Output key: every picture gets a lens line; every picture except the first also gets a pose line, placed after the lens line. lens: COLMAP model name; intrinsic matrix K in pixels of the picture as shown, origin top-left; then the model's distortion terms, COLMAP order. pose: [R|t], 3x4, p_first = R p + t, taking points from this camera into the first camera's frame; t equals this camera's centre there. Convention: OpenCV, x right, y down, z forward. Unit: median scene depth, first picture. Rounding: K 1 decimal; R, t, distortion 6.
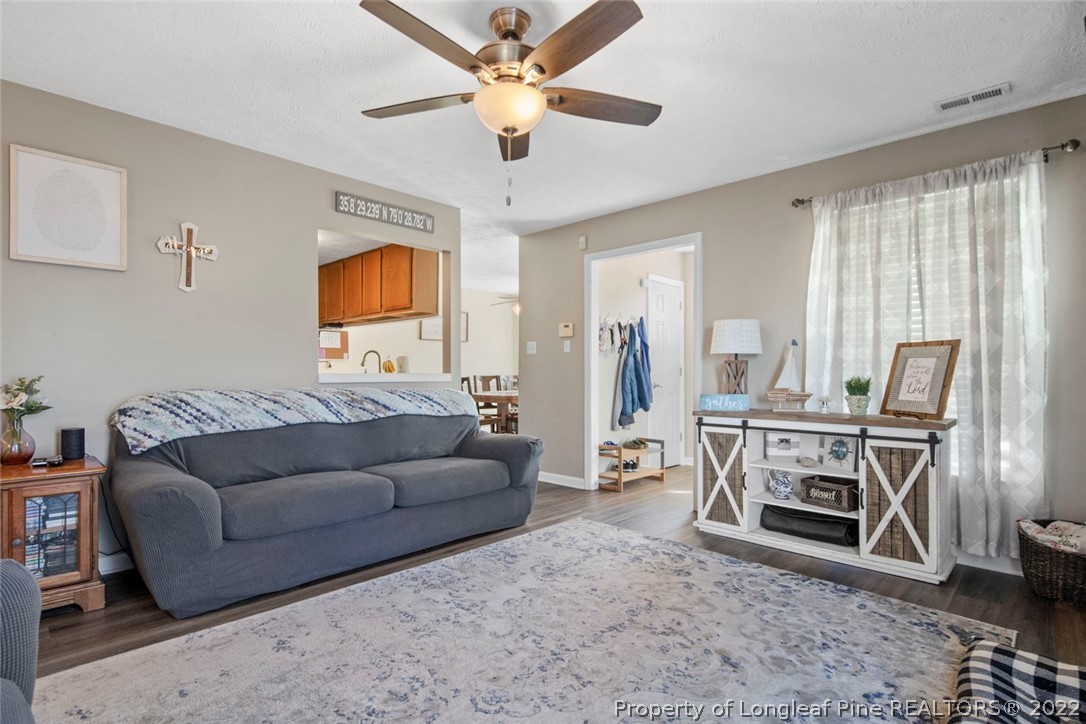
lens RADIAL K [[531.6, 0, 541.1], [0, 531.6, 368.0], [0, 0, 1]] dist [0.007084, -0.007142]
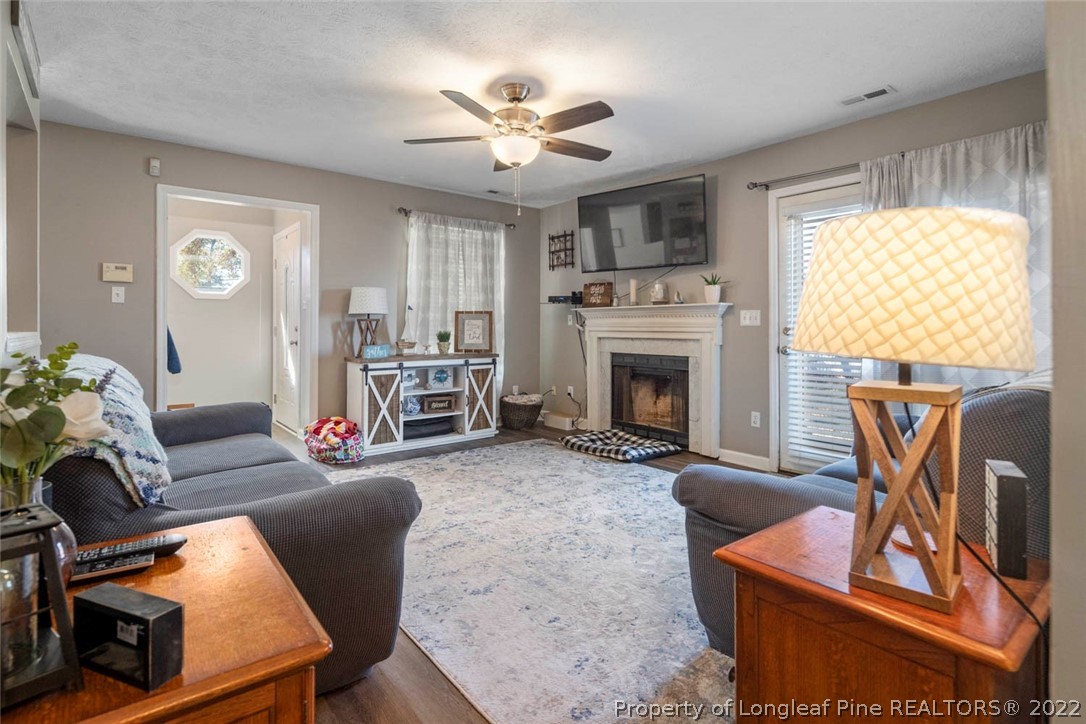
lens RADIAL K [[531.6, 0, 539.4], [0, 531.6, 320.6], [0, 0, 1]] dist [0.007084, -0.007142]
pose [[0.129393, 0.010249, 0.991540, -1.097807], [-0.006346, 0.999935, -0.009507, -0.000637], [-0.991573, -0.005062, 0.129449, 0.547585]]
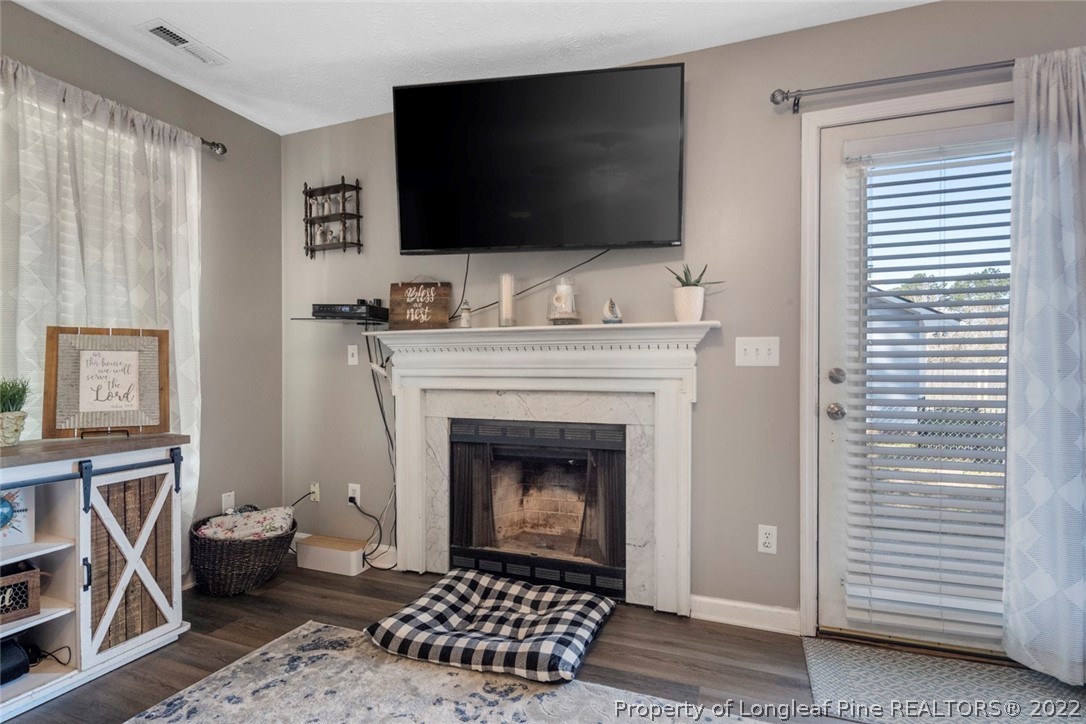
lens RADIAL K [[531.6, 0, 545.4], [0, 531.6, 373.5], [0, 0, 1]] dist [0.007084, -0.007142]
pose [[-0.393179, -0.009920, 0.919409, -0.179709], [-0.005305, 0.999950, 0.008521, 0.002346], [-0.919447, -0.001527, -0.393211, 0.757129]]
